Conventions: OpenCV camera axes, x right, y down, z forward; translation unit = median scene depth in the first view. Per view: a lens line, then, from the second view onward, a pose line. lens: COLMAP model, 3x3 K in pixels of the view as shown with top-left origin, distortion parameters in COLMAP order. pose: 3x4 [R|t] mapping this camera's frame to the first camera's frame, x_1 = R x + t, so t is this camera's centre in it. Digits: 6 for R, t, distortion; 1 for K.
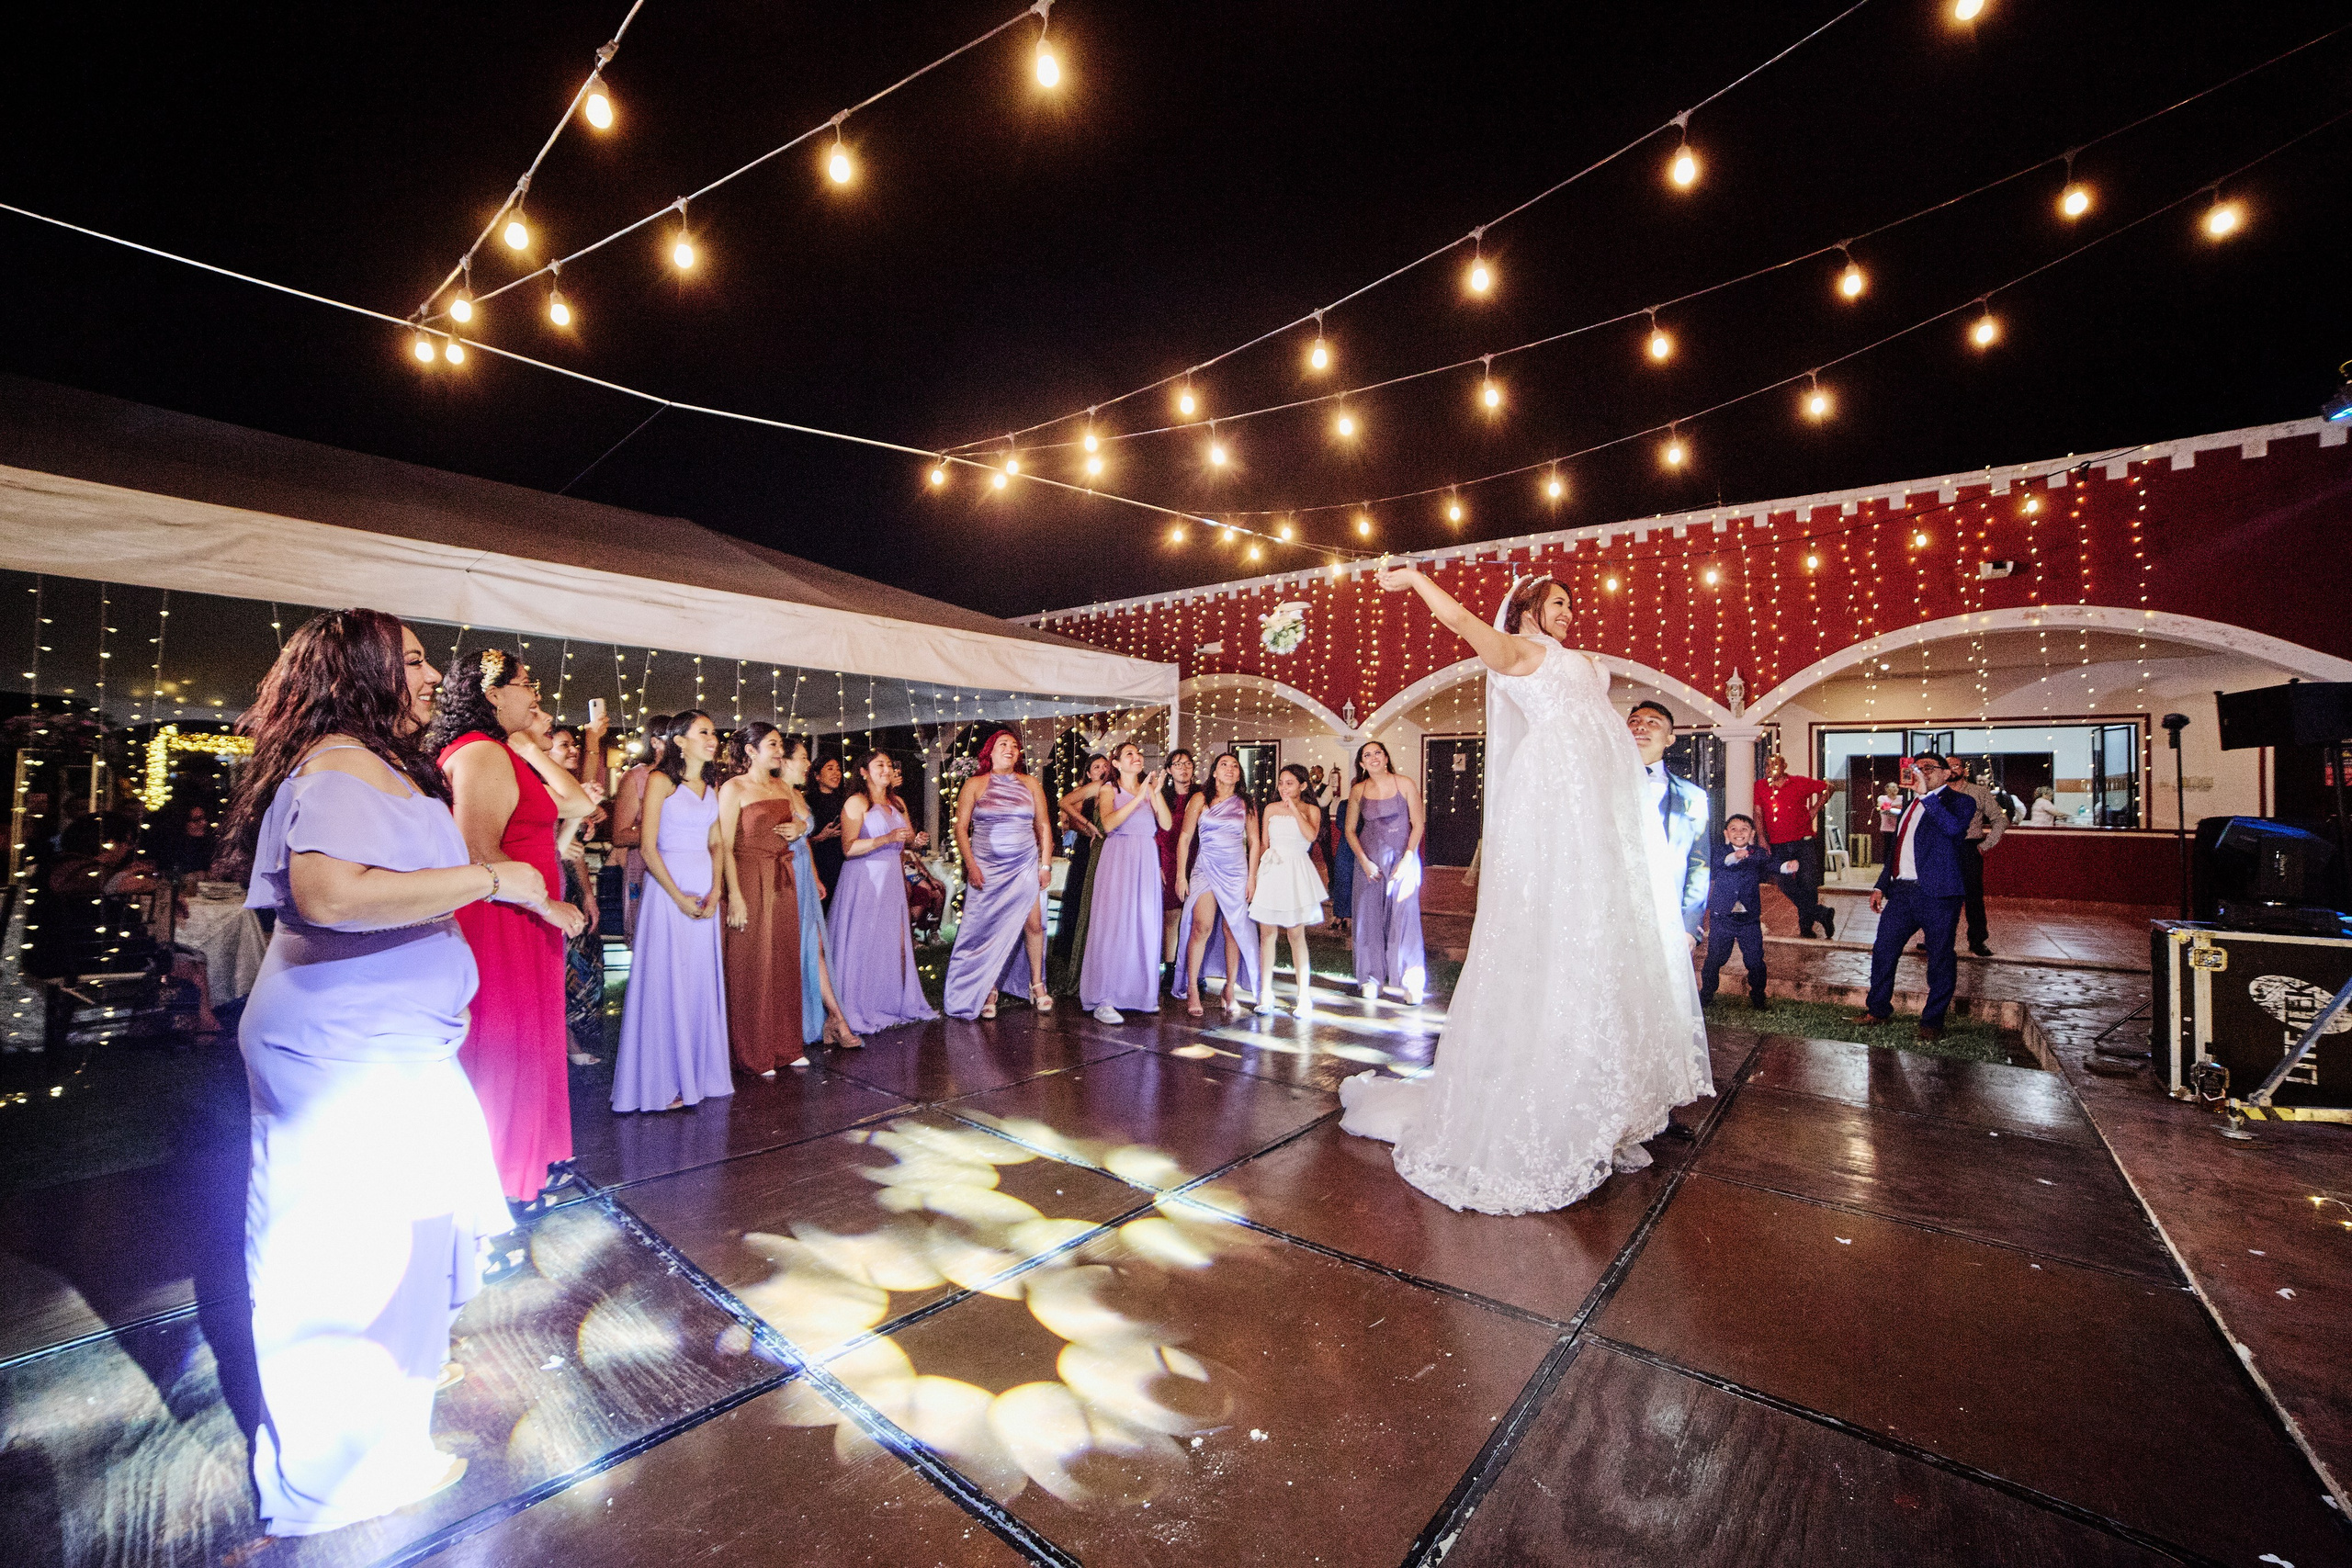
lens RADIAL K [[998.6, 0, 1142.2], [0, 998.6, 789.5], [0, 0, 1]] dist [-0.100423, 0.033477]
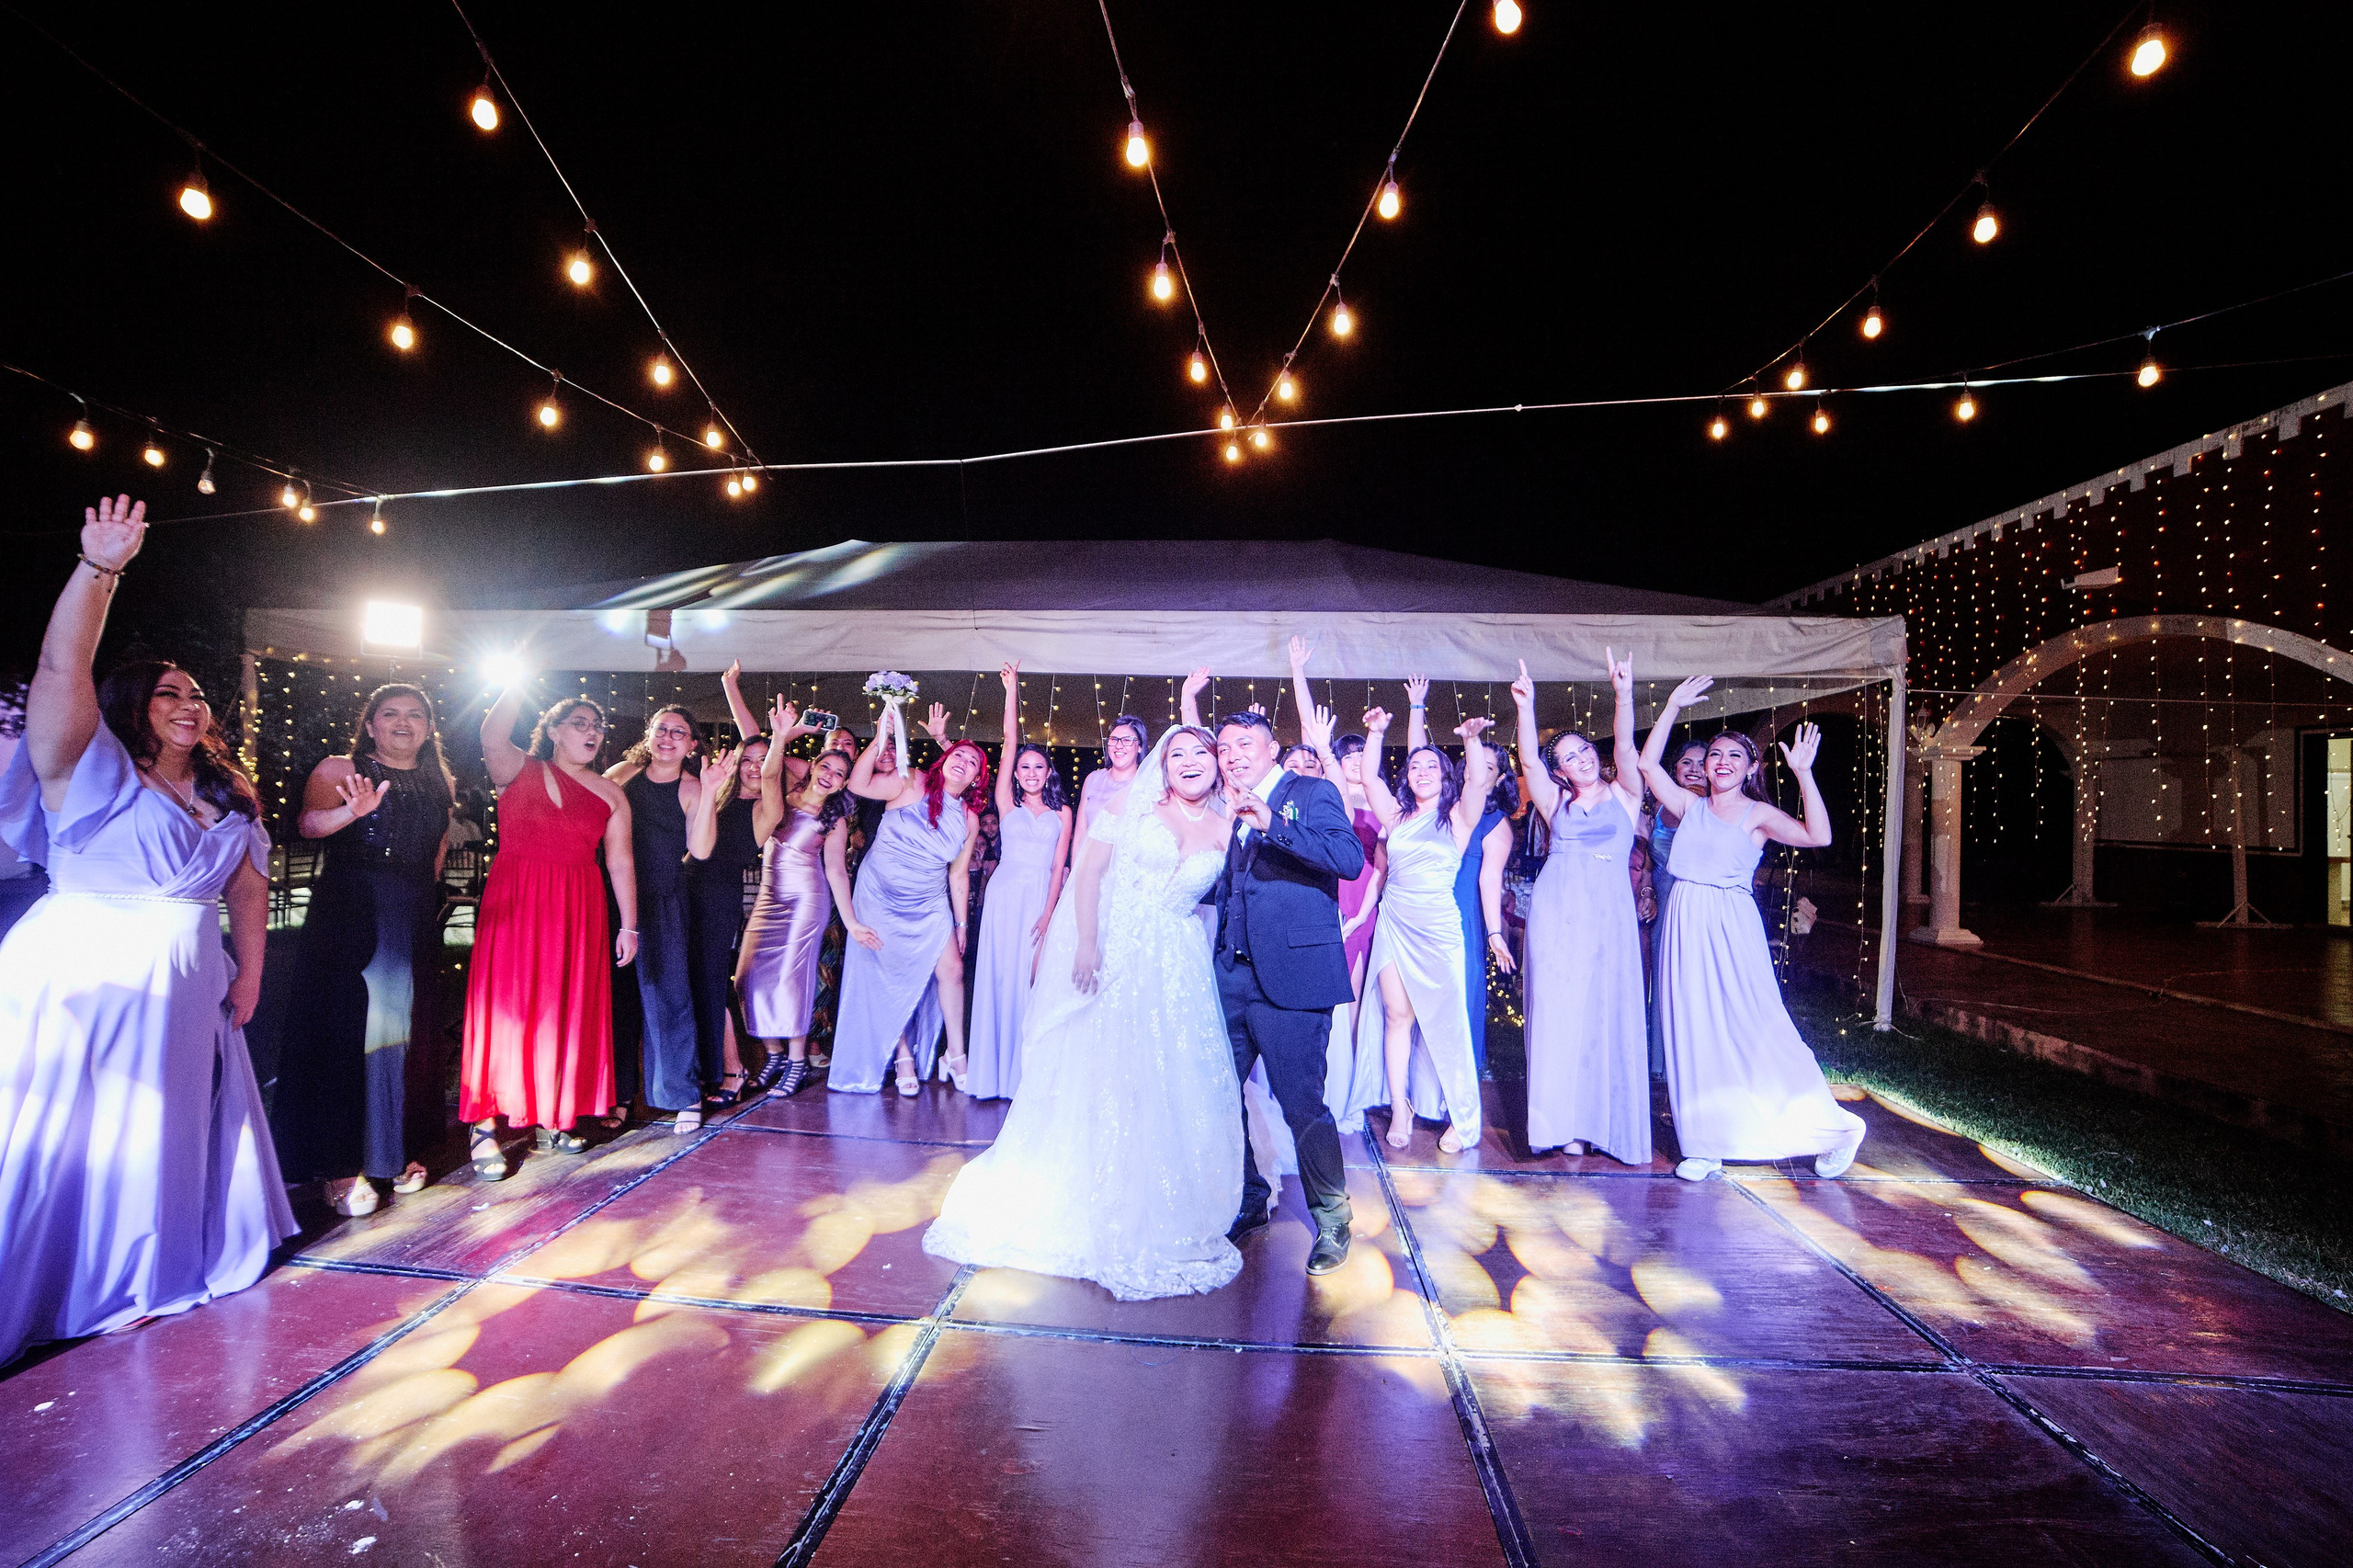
lens RADIAL K [[999.1, 0, 1142.7], [0, 999.1, 789.5], [0, 0, 1]] dist [-0.100423, 0.033477]
pose [[0.562878, -0.006409, -0.826515, 0.328754], [-0.005780, 0.999915, -0.011690, -0.002648], [0.826520, 0.011357, 0.562793, 0.298008]]
